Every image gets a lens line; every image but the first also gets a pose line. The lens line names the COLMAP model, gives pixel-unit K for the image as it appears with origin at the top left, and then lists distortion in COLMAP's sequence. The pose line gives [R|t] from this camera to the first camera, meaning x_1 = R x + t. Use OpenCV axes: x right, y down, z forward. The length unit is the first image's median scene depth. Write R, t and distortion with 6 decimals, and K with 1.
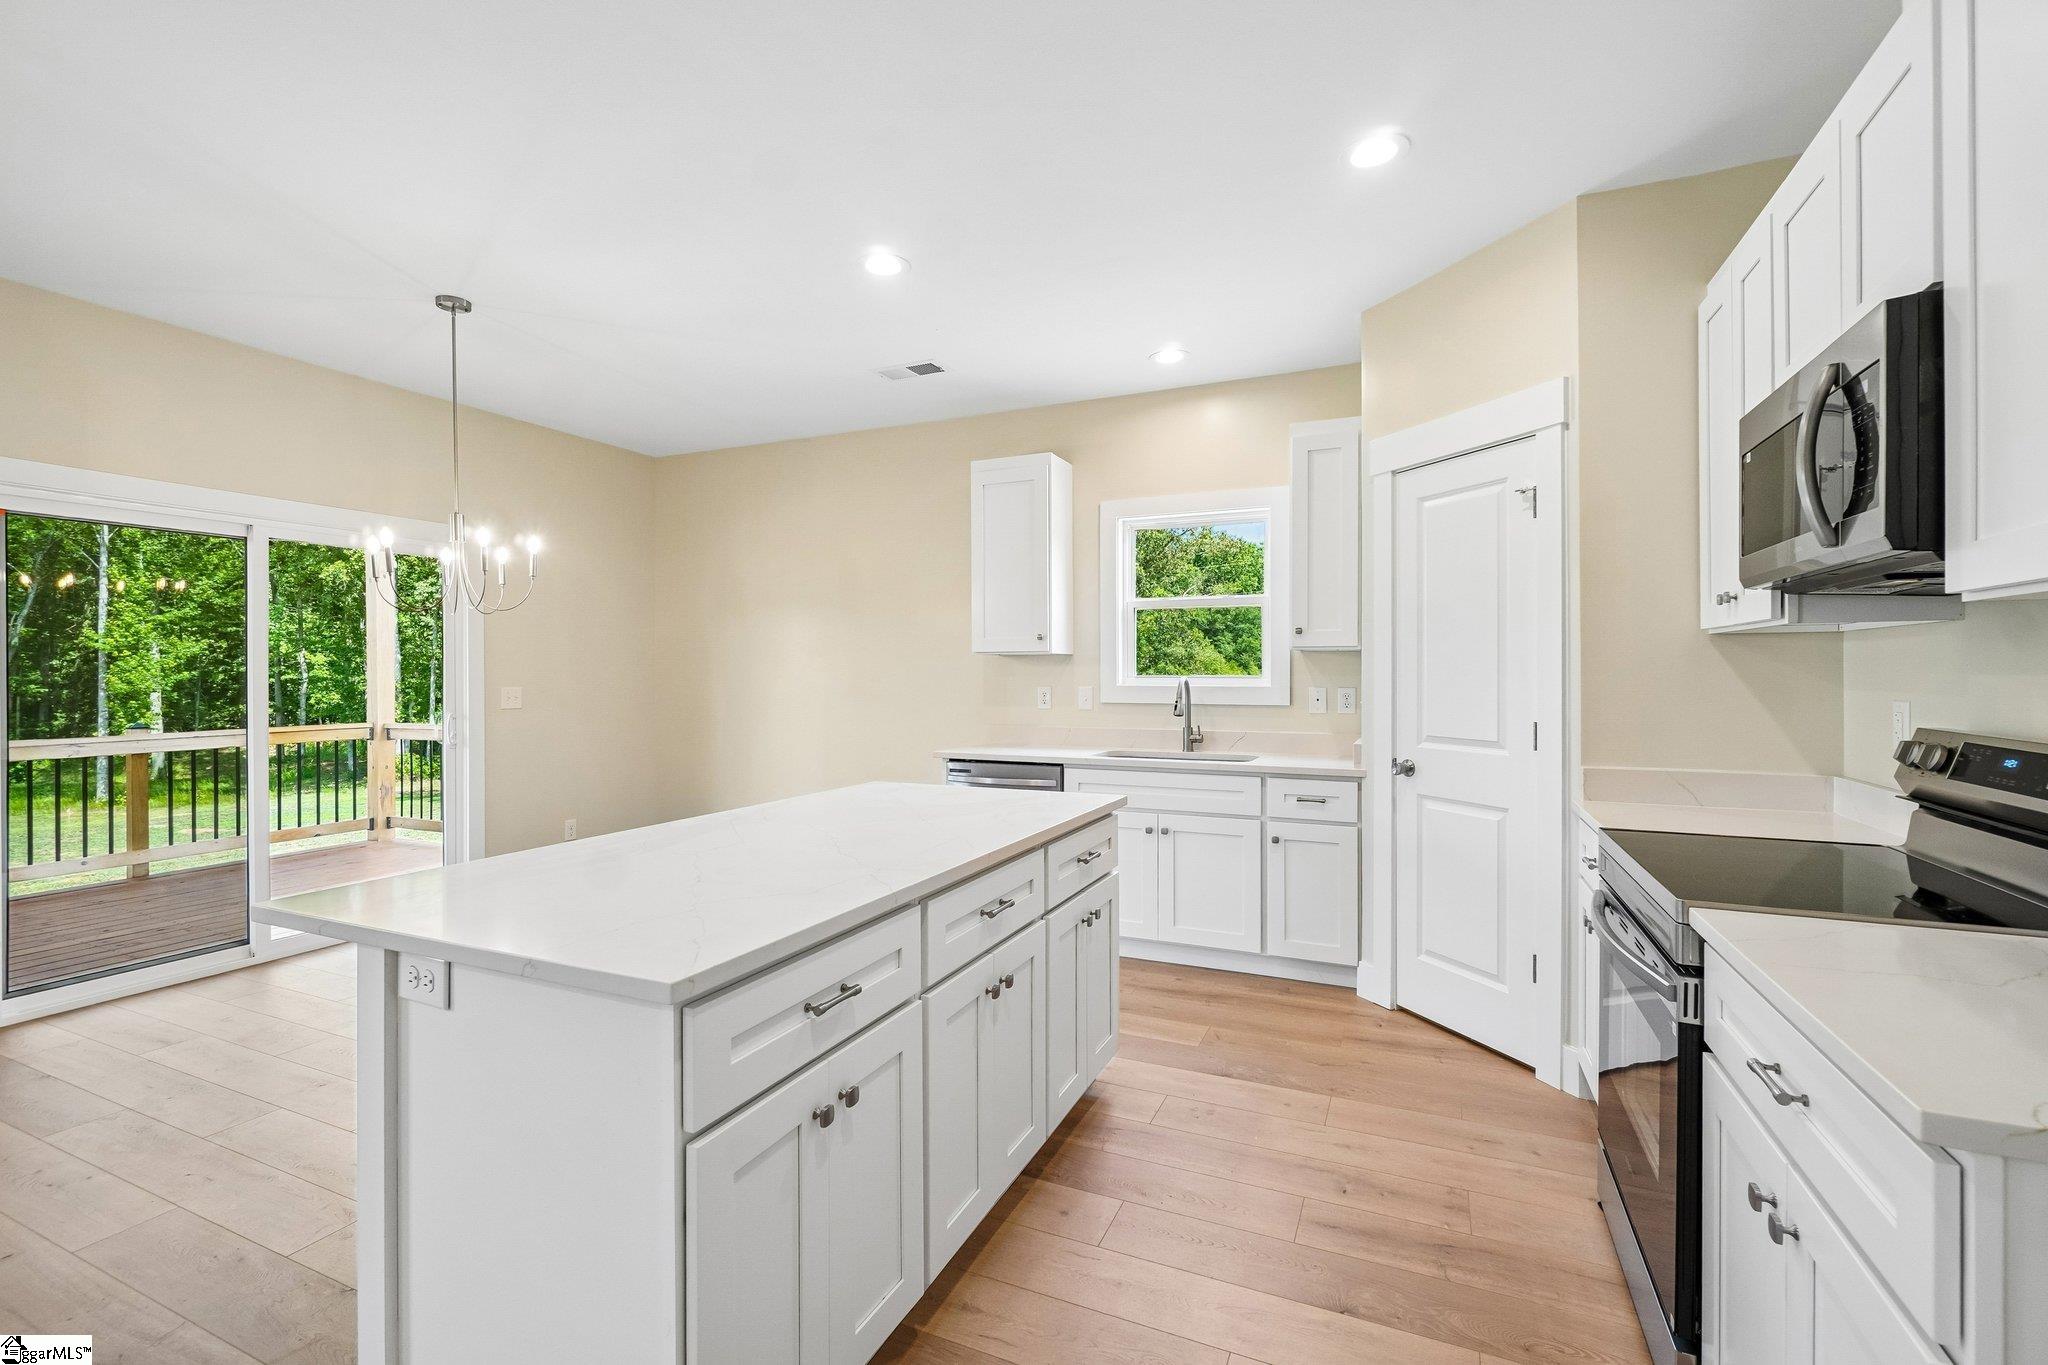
lens RADIAL K [[894.5, 0, 1018.6], [0, 894.5, 671.3], [0, 0, 1]] dist [-0.002073, -0.000425]
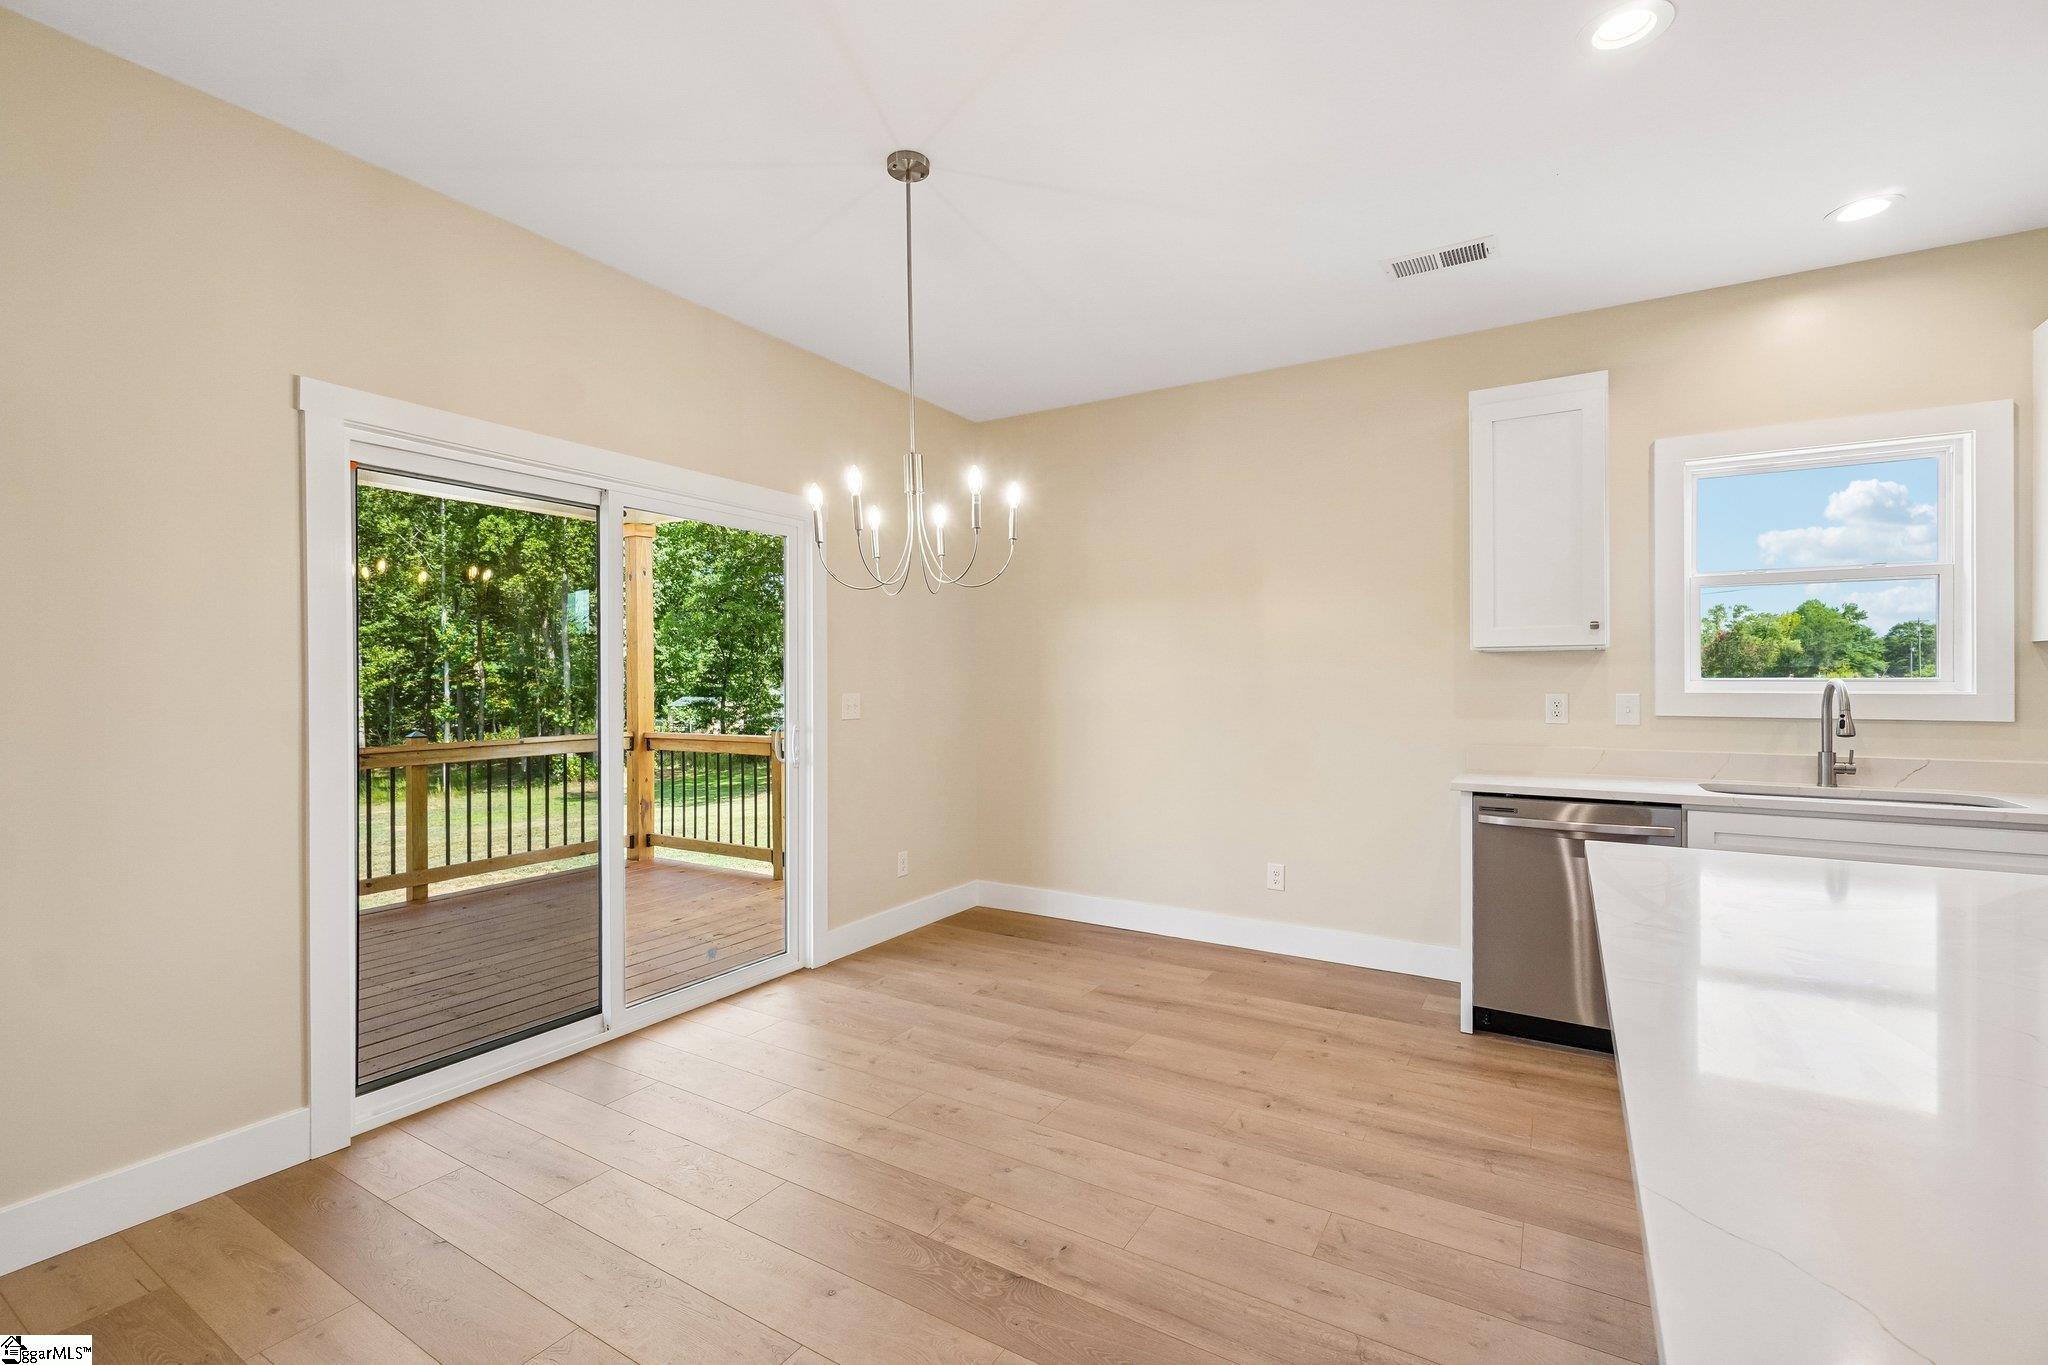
lens RADIAL K [[887.2, 0, 1016.1], [0, 887.2, 673.3], [0, 0, 1]] dist [-0.001144, -0.000256]
pose [[0.992343, -0.001041, -0.123509, -0.326012], [0.000308, 0.999982, -0.005959, 0.004763], [0.123513, 0.005875, 0.992326, 0.211083]]
